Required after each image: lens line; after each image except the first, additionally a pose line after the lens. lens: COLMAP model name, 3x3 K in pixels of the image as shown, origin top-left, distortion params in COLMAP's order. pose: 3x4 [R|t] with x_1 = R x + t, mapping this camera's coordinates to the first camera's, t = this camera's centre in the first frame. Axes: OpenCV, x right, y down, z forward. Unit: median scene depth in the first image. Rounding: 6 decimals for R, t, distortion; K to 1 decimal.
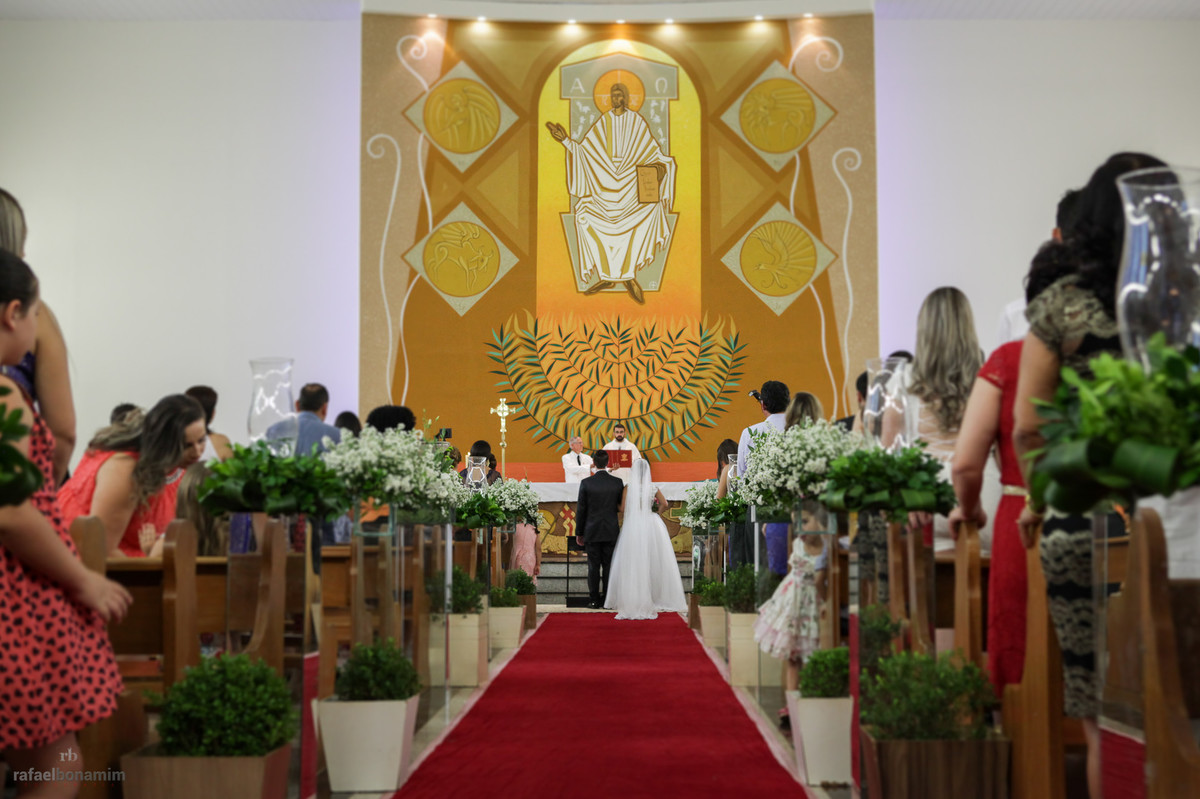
lens RADIAL K [[1783.6, 0, 630.9], [0, 1783.6, 389.1], [0, 0, 1]] dist [-0.042225, 0.000000]
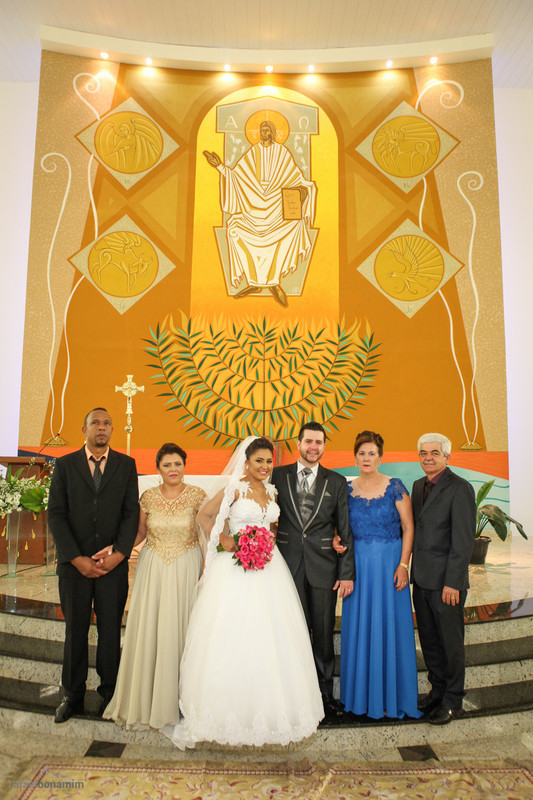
lens RADIAL K [[570.7, 0, 256.7], [0, 570.7, 388.3], [0, 0, 1]] dist [-0.012122, 0.000240]
pose [[0.999789, 0.012605, -0.016245, -0.005400], [-0.013582, 0.998014, -0.061516, 0.024850], [0.015437, 0.061724, 0.997974, 0.649775]]
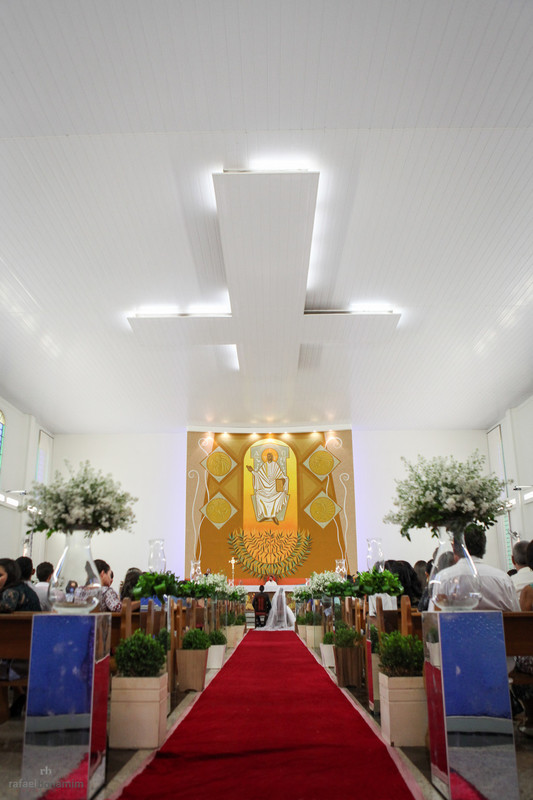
lens RADIAL K [[658.3, 0, 252.6], [0, 658.3, 410.5], [0, 0, 1]] dist [-0.095353, 0.000282]
pose [[0.999557, -0.009663, -0.028159, -0.003668], [0.003700, 0.978846, -0.204565, -0.010445], [0.029540, 0.204370, 0.978448, -0.132470]]
